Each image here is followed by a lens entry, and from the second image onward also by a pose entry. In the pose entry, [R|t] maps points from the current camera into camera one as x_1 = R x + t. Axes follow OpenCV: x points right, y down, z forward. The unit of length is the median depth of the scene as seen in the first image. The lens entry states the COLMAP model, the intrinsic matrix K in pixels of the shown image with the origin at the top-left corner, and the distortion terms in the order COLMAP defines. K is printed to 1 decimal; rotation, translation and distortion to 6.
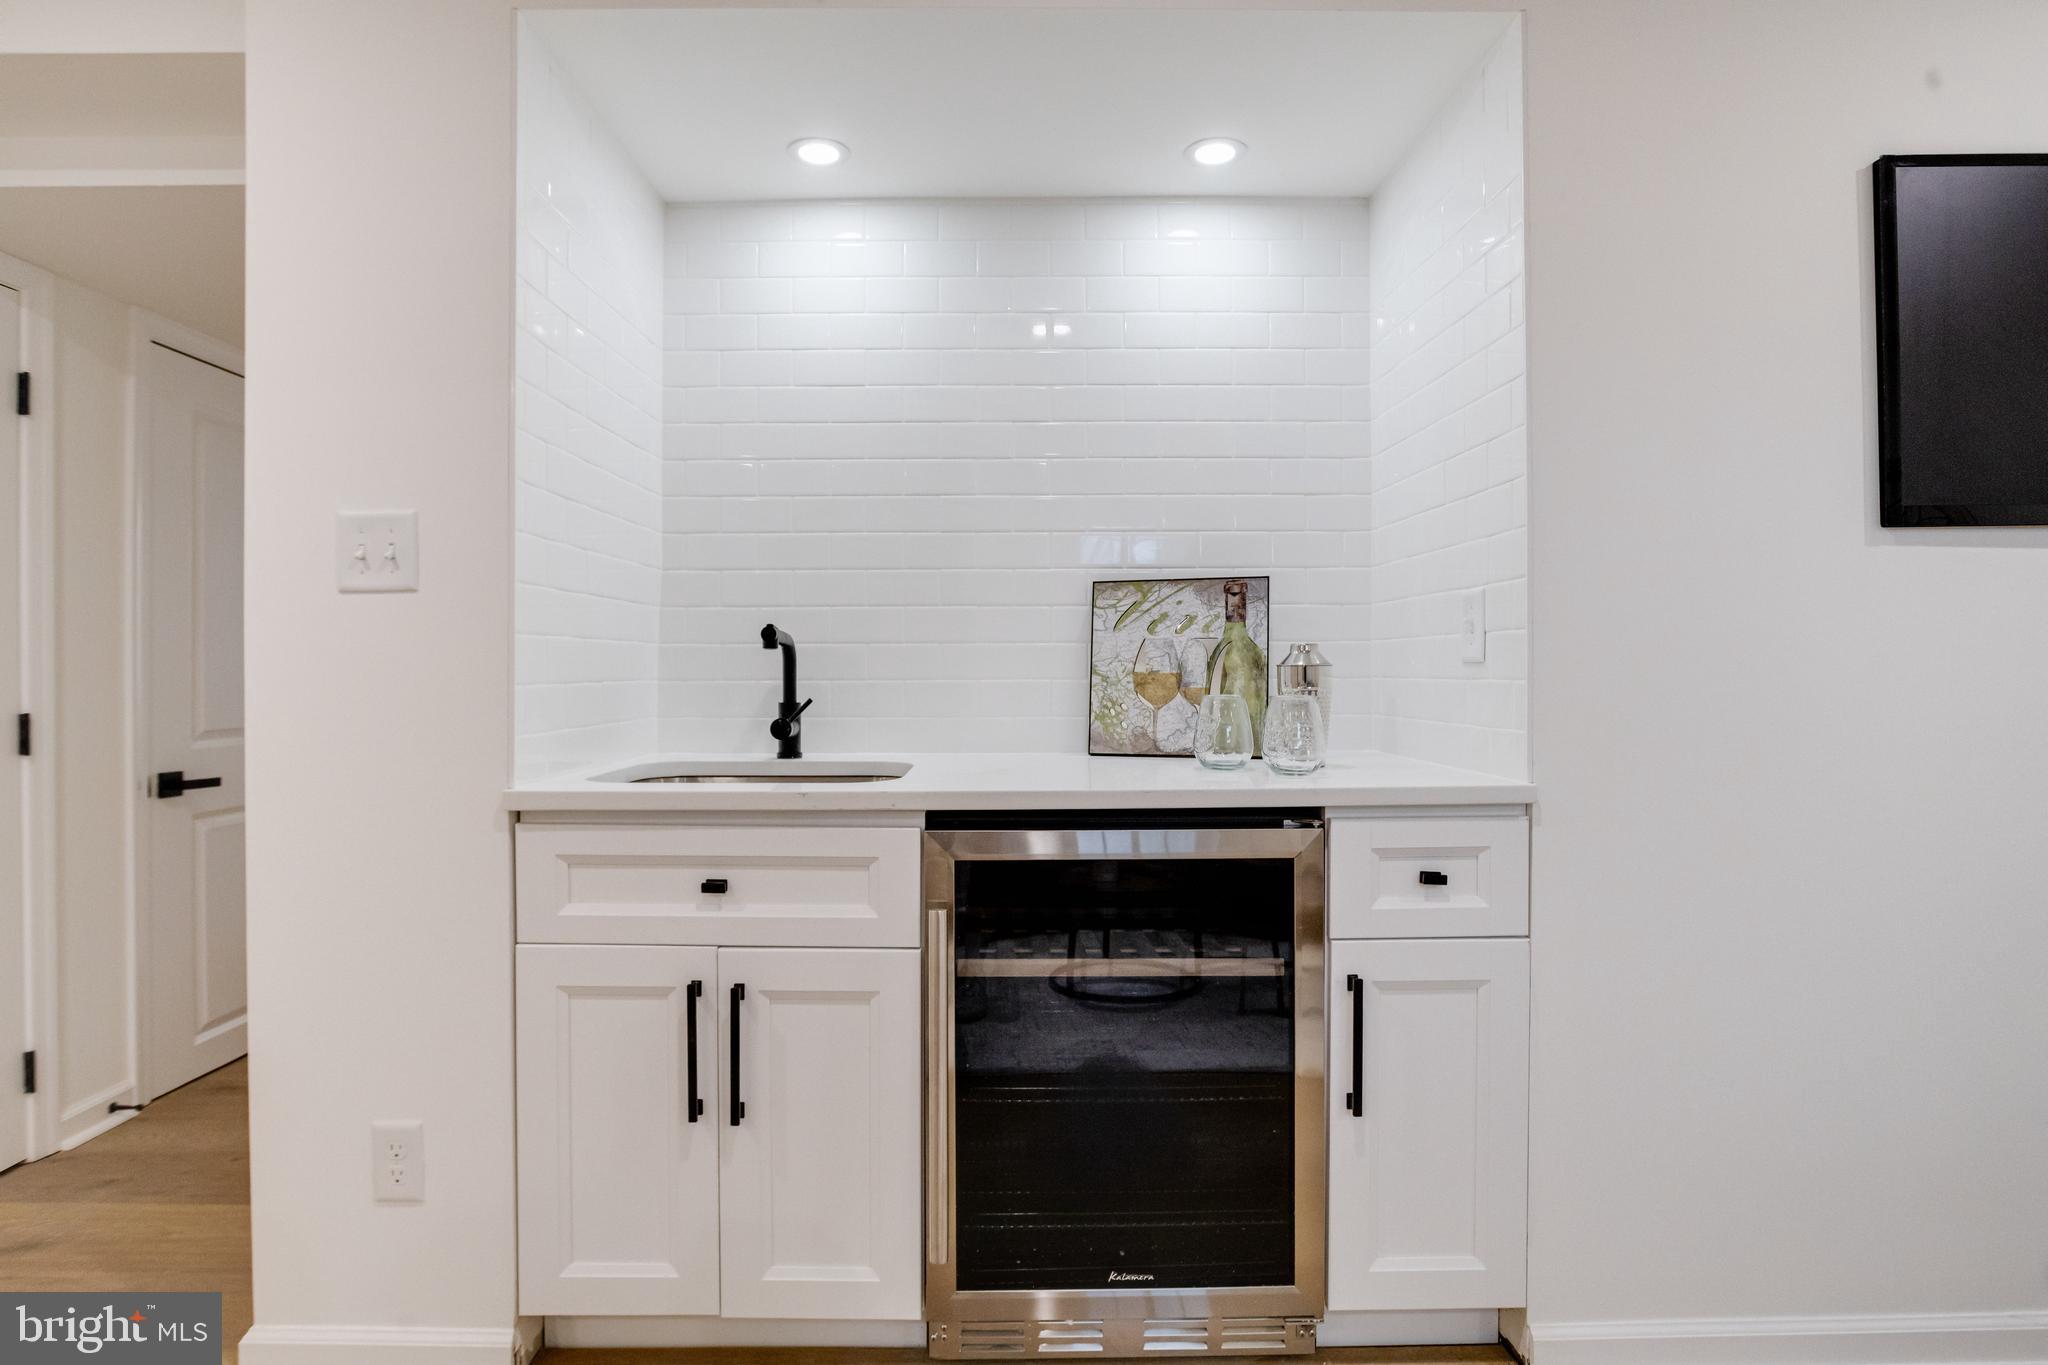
lens RADIAL K [[1020.1, 0, 1013.2], [0, 1020.1, 676.2], [0, 0, 1]] dist [-0.051358, 0.023201]
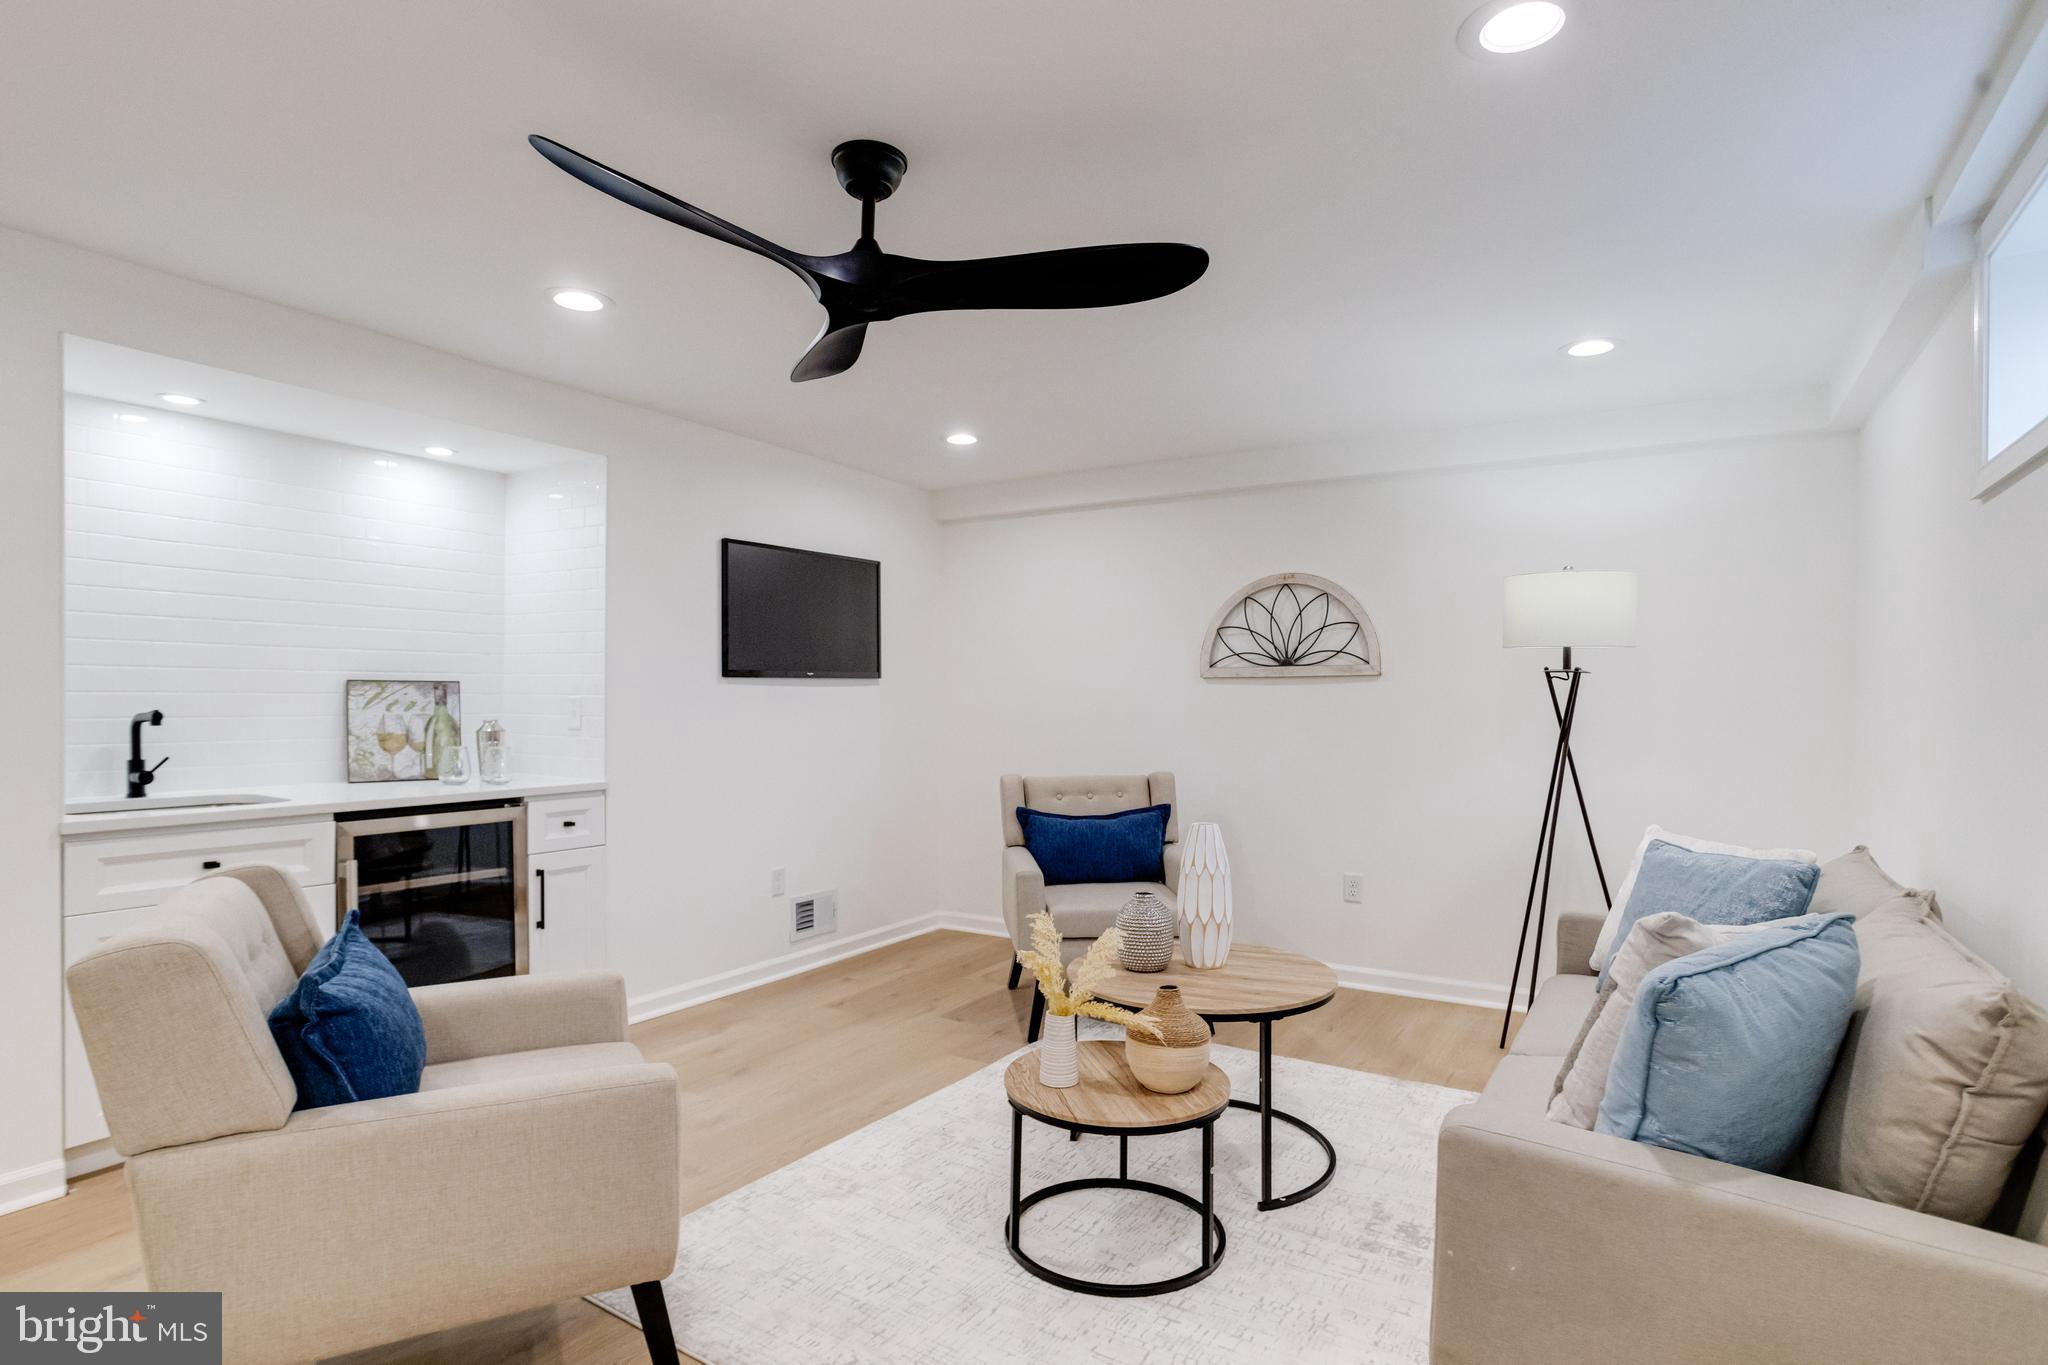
lens RADIAL K [[1042.4, 0, 1022.1], [0, 1042.4, 704.4], [0, 0, 1]] dist [-0.055080, 0.026158]
pose [[0.535556, 0.001510, 0.844498, -1.003347], [-0.009610, 0.999945, 0.004306, -0.094099], [-0.844445, -0.010422, 0.535541, -1.122323]]
